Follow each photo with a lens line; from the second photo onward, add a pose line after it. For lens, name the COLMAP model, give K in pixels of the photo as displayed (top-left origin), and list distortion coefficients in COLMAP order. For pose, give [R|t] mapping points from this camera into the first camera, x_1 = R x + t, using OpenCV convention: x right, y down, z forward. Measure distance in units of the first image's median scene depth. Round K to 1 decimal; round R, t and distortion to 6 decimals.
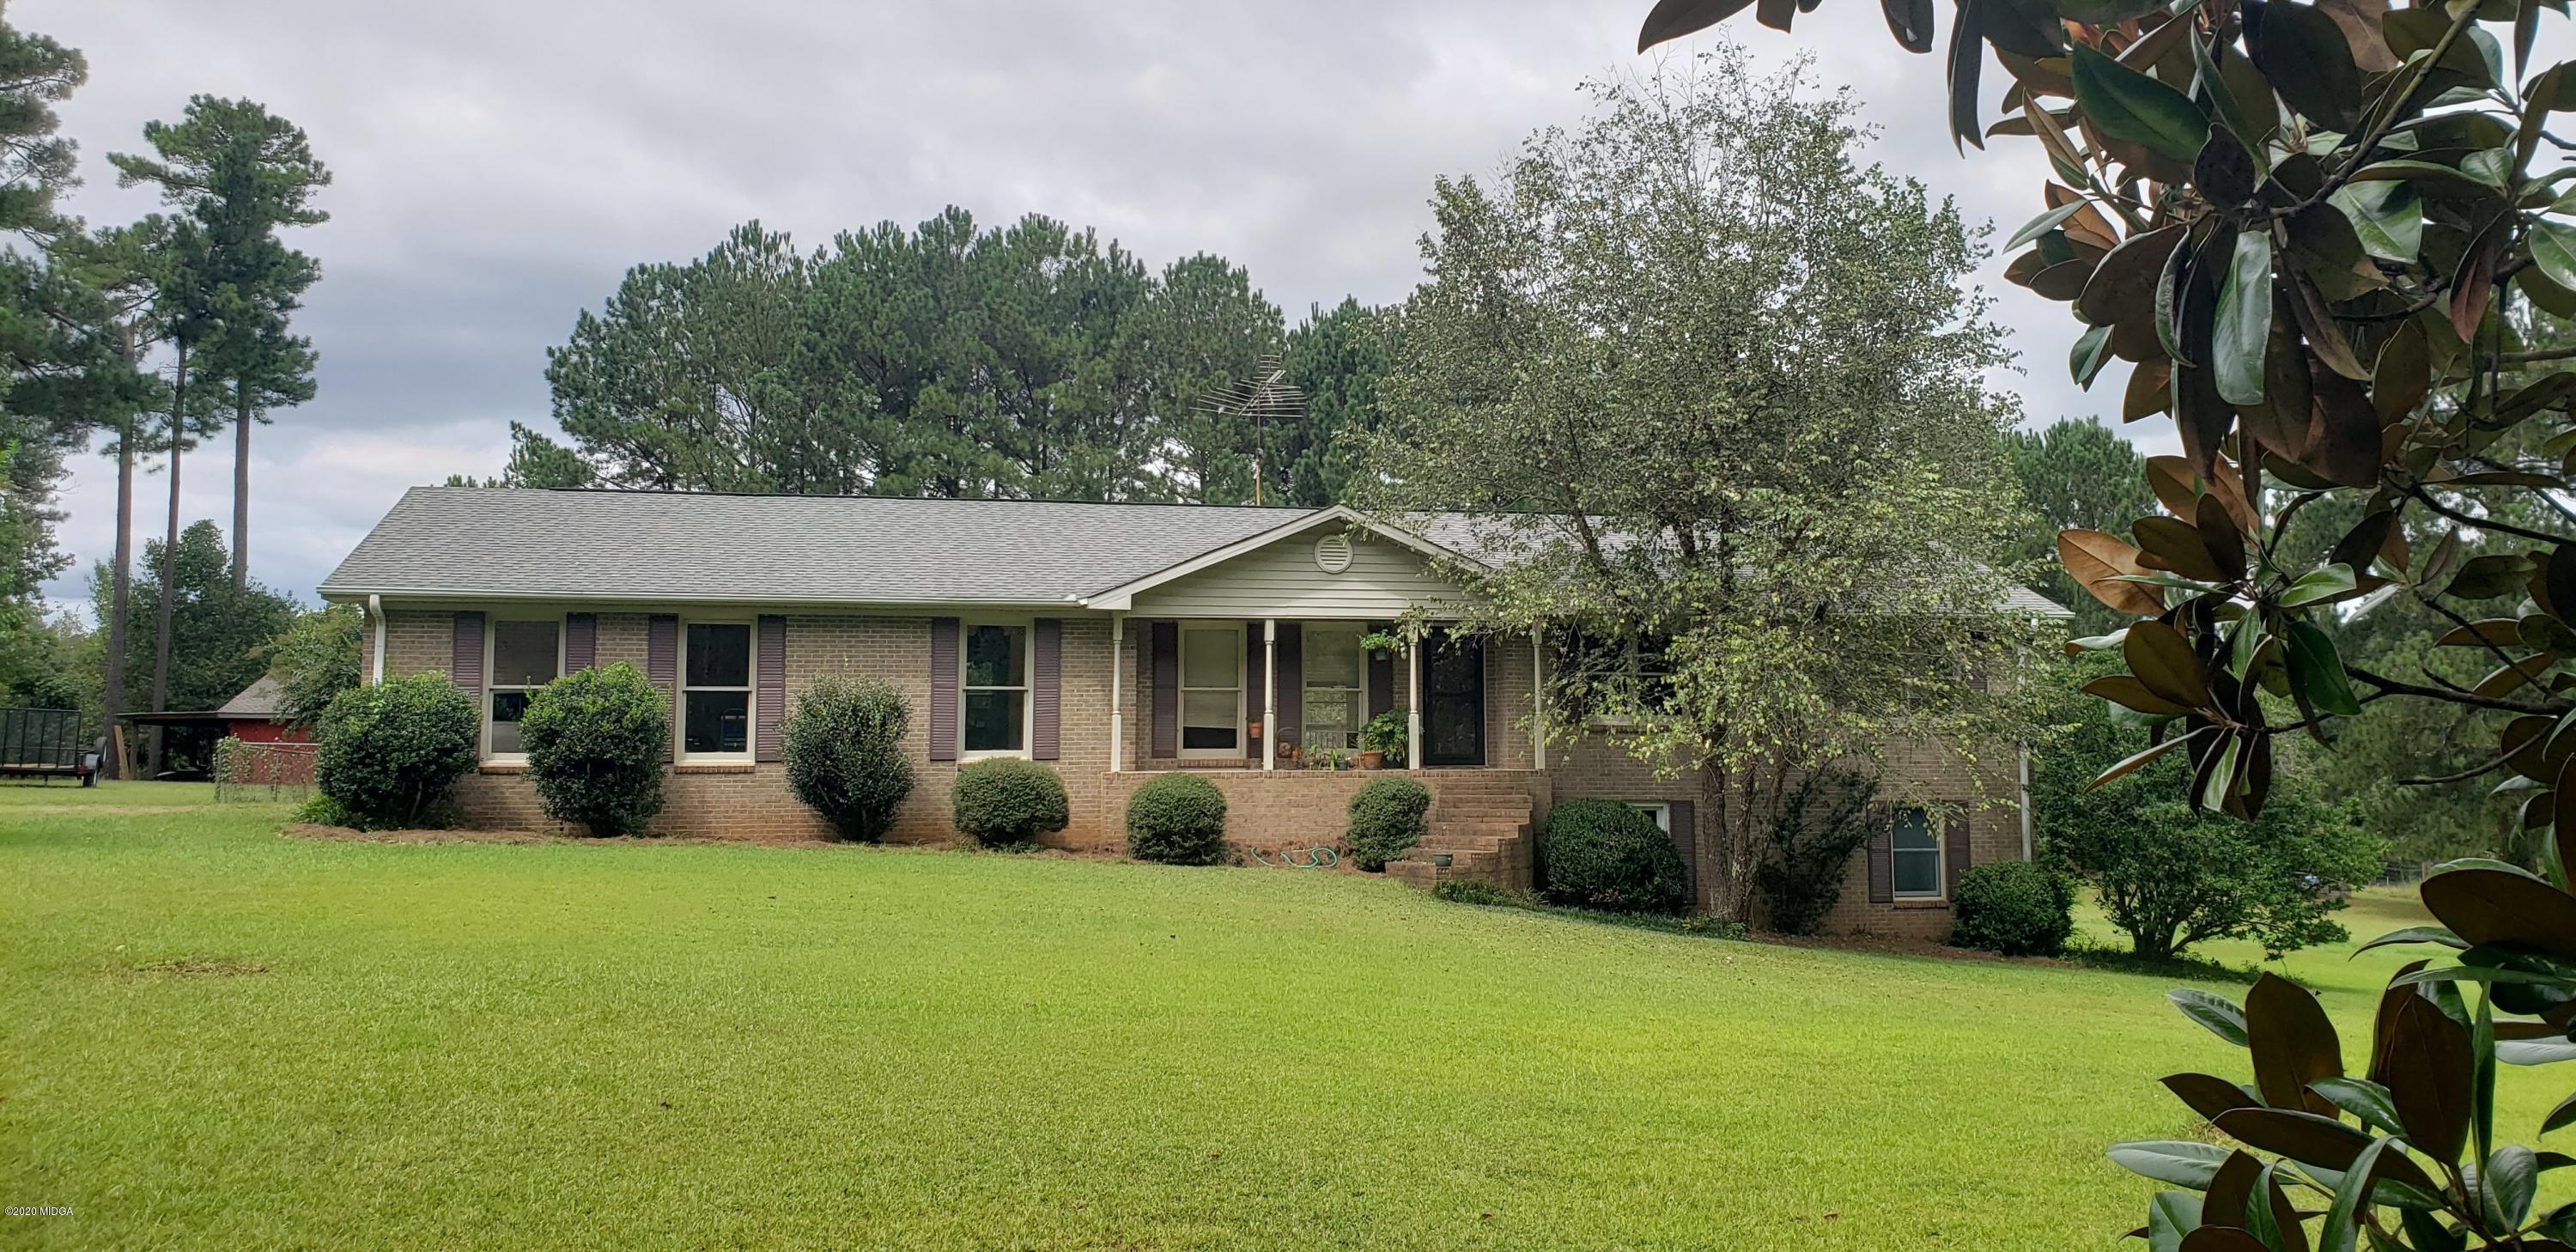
lens RADIAL K [[1861.1, 0, 1288.0], [0, 1861.1, 626.0], [0, 0, 1]] dist [0.028046, 0.002926]
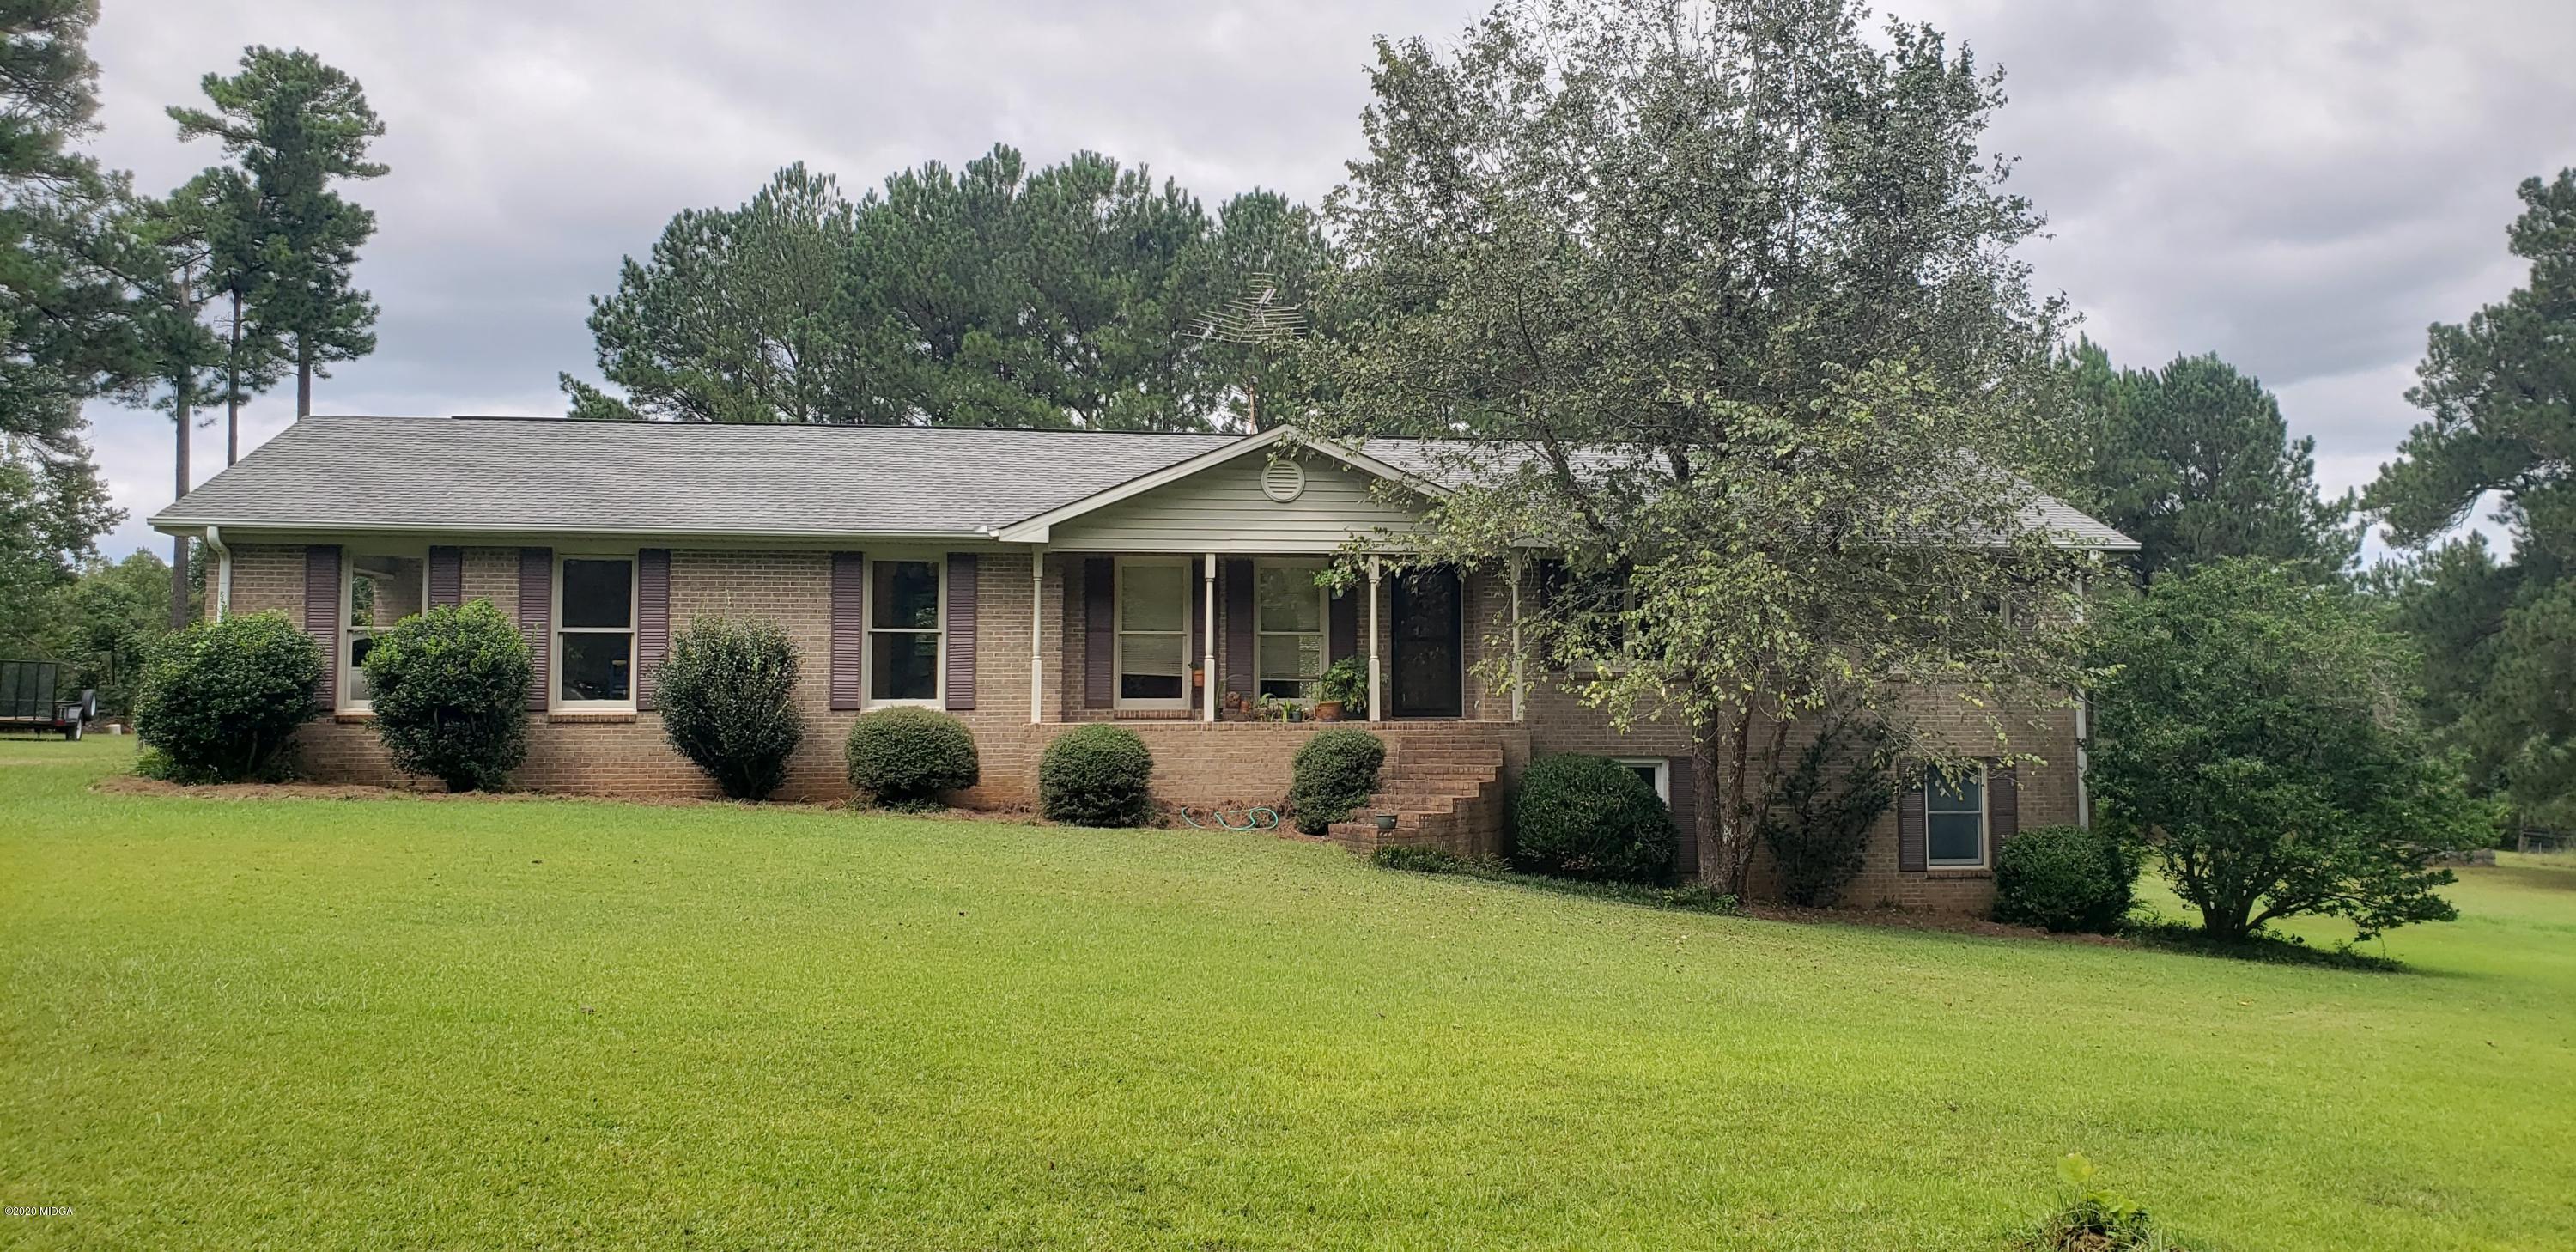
lens RADIAL K [[1874.3, 0, 1288.0], [0, 1874.3, 626.0], [0, 0, 1]] dist [0.005468, 0.046253]
pose [[0.998184, -0.001761, -0.060209, 0.077192], [0.003065, 0.999762, 0.021587, 0.011388], [0.060156, -0.021732, 0.997952, 0.095528]]
